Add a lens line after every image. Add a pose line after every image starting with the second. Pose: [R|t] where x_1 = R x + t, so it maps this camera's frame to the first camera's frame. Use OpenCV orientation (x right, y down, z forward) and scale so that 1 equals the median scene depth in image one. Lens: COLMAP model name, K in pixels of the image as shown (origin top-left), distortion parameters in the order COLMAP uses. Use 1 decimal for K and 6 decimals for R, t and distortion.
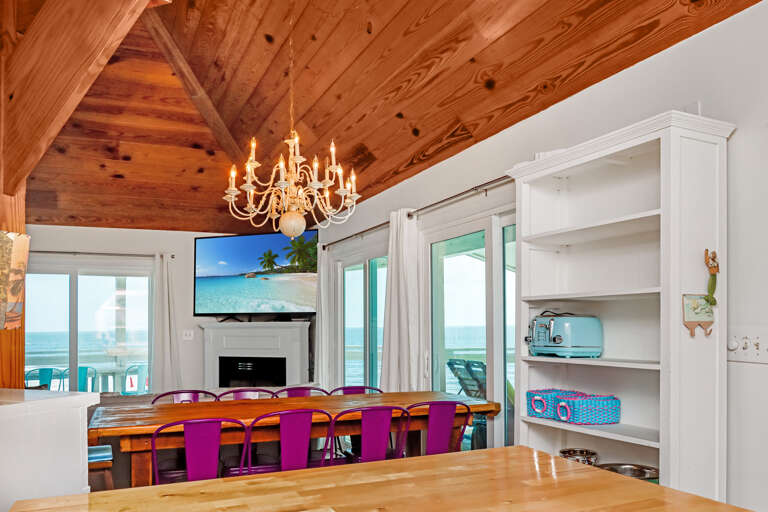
lens RADIAL K [[647.6, 0, 381.1], [0, 647.6, 296.4], [0, 0, 1]] dist [-0.013940, -0.004999]
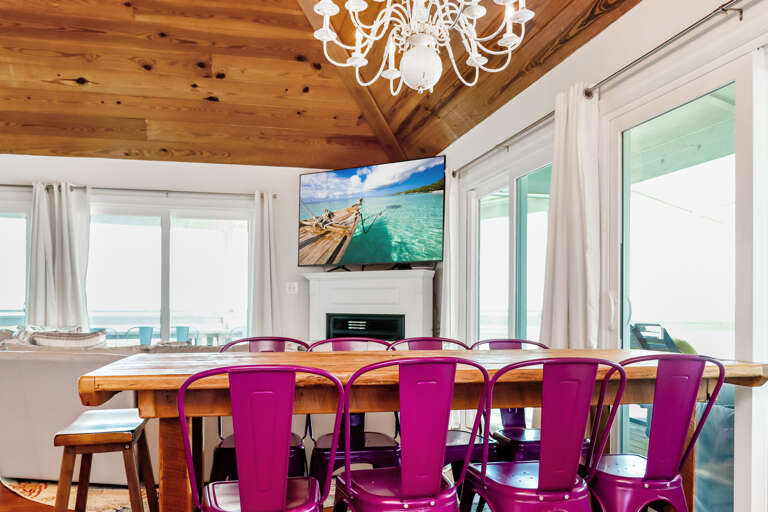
lens RADIAL K [[634.4, 0, 384.3], [0, 634.4, 290.8], [0, 0, 1]] dist [-0.006103, 0.000200]
pose [[0.984631, 0.011836, -0.174244, -0.034930], [-0.008536, 0.999770, 0.019677, 0.051742], [0.174437, -0.017888, 0.984506, 0.218075]]
